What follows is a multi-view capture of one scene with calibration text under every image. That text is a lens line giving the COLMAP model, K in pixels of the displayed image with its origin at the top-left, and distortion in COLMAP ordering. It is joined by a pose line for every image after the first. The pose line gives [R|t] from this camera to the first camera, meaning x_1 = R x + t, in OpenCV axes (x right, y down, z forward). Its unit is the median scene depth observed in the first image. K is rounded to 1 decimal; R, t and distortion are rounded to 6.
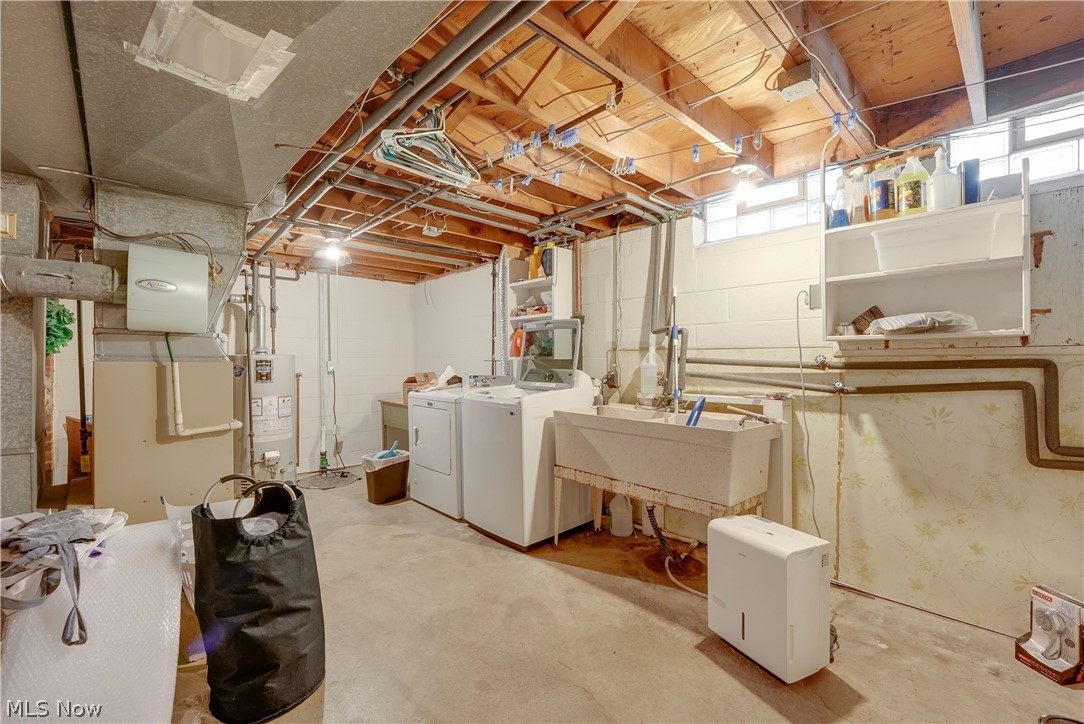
lens RADIAL K [[447.4, 0, 540.4], [0, 447.4, 365.7], [0, 0, 1]] dist [-0.010173, 0.000316]
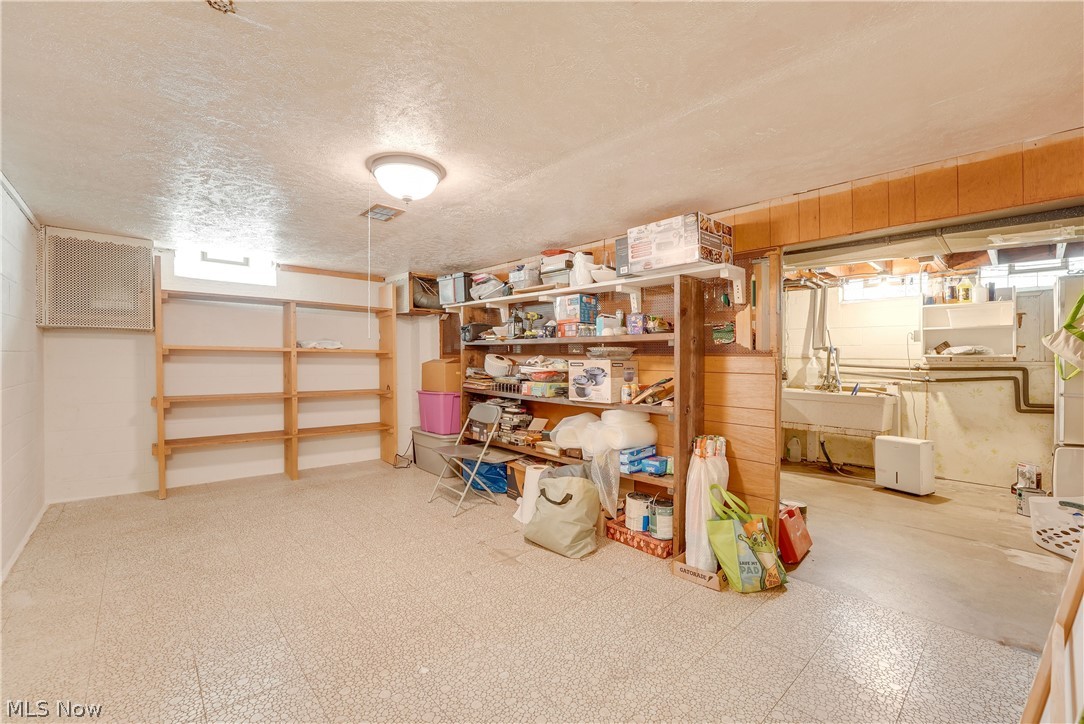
lens RADIAL K [[449.2, 0, 544.2], [0, 449.2, 356.3], [0, 0, 1]] dist [-0.010295, -0.000174]
pose [[0.999933, 0.010059, -0.005719, -1.229248], [-0.010141, 0.999844, -0.014472, -0.010679], [0.005572, 0.014529, 0.999879, -1.214036]]
